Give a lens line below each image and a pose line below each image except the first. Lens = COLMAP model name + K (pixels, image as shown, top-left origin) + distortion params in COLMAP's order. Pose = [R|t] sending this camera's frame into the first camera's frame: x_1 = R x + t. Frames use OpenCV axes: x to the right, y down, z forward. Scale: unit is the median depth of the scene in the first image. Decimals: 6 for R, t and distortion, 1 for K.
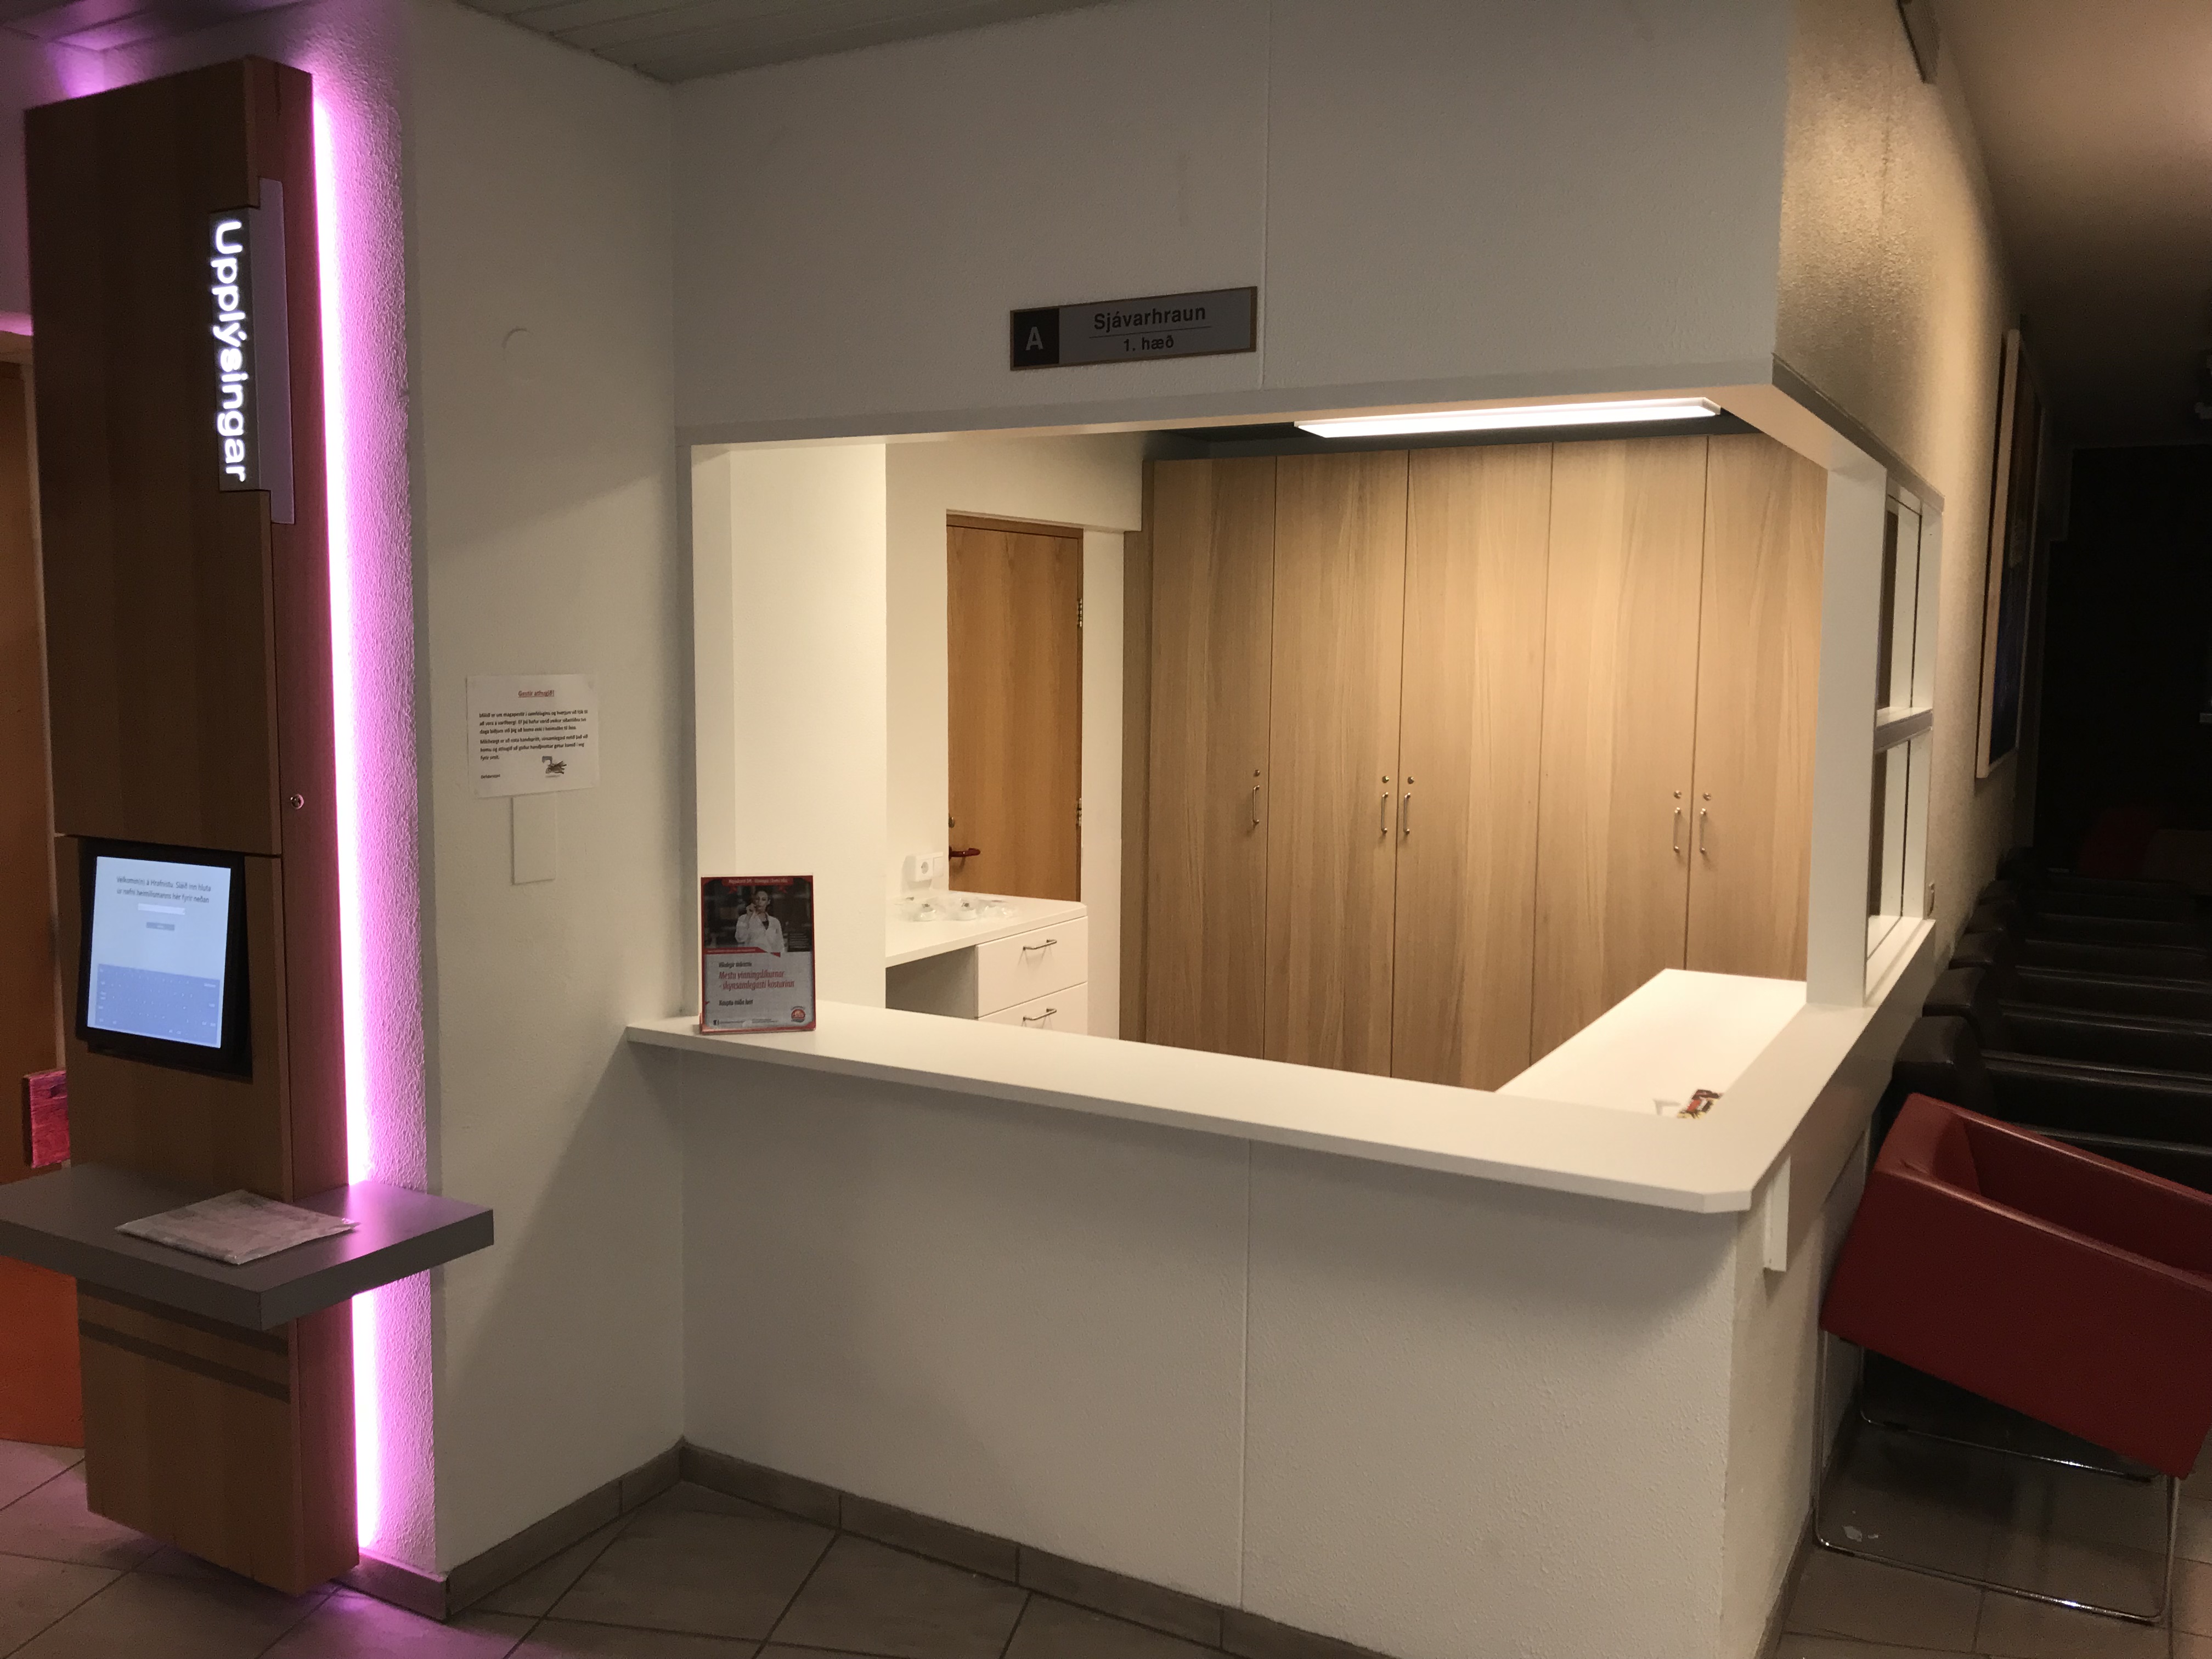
lens RADIAL K [[1800.8, 0, 1107.9], [0, 1800.8, 825.8], [0, 0, 1]] dist [0.011670, -0.023965]
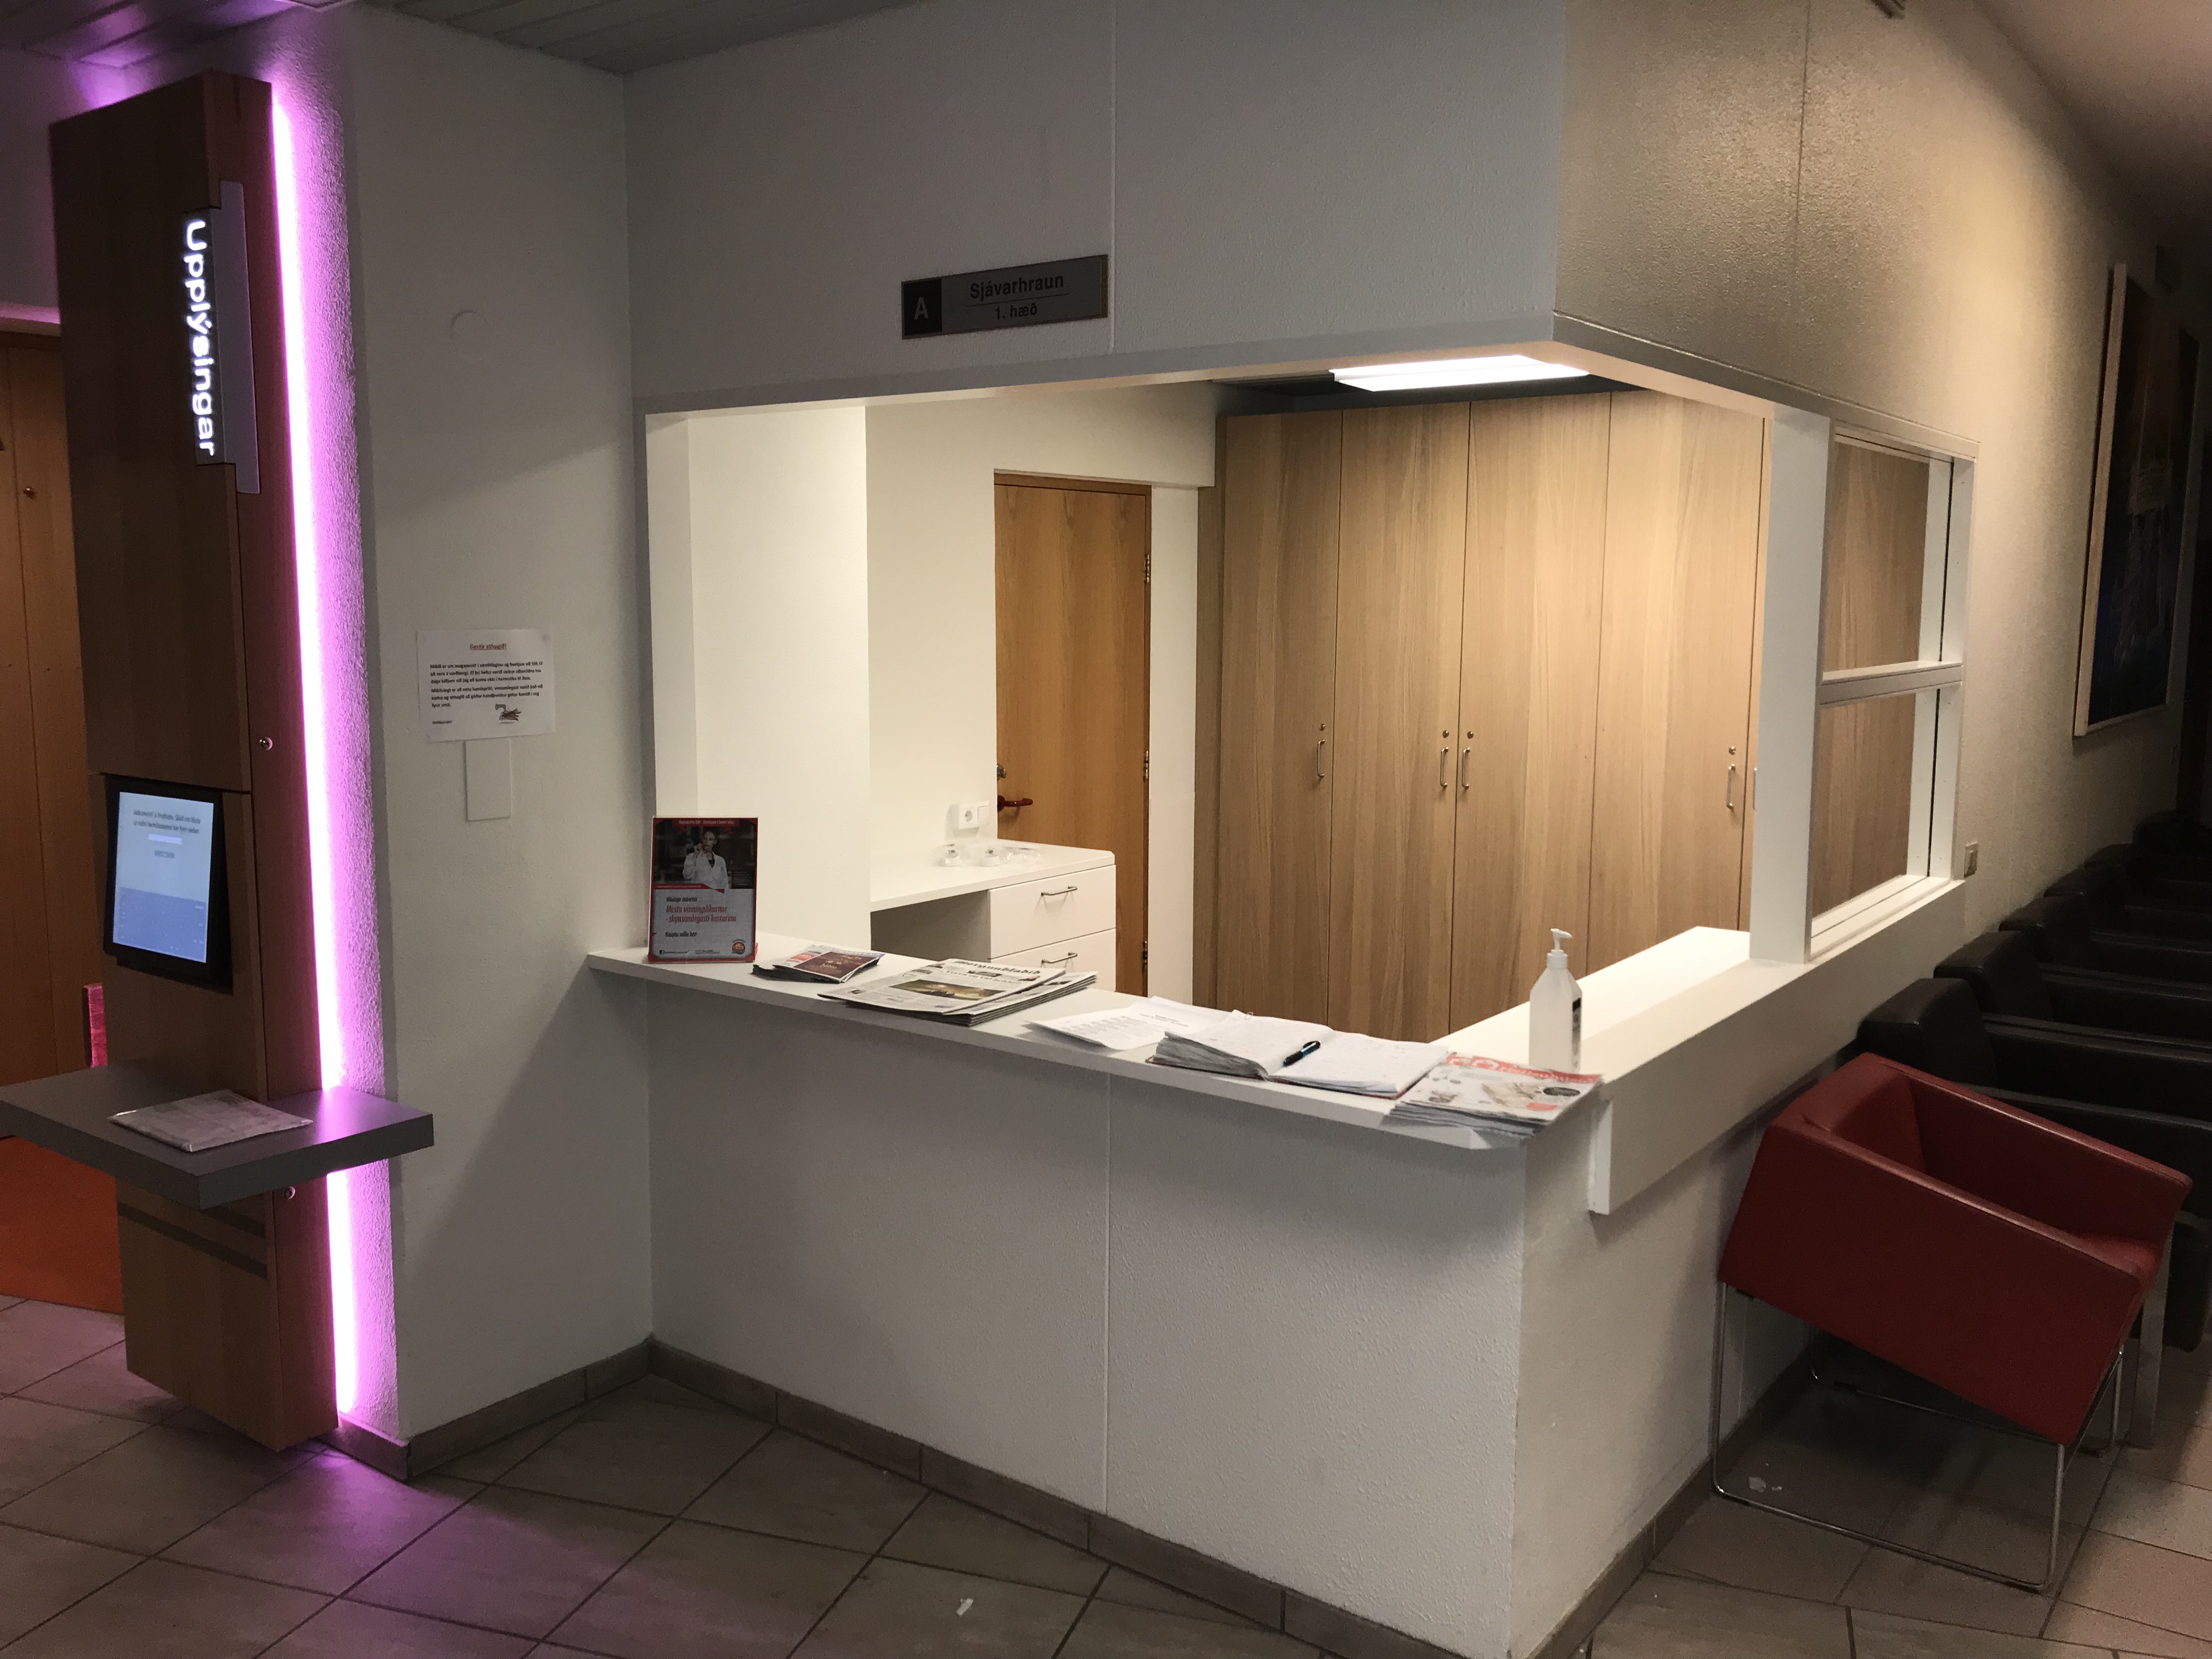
lens RADIAL K [[1800.8, 0, 1098.9], [0, 1800.8, 831.0], [0, 0, 1]] dist [0.011670, -0.023965]
pose [[0.991530, 0.013057, -0.129220, 0.183354], [-0.009544, 0.999569, 0.027770, 0.004125], [0.129527, -0.026301, 0.991227, -0.034805]]
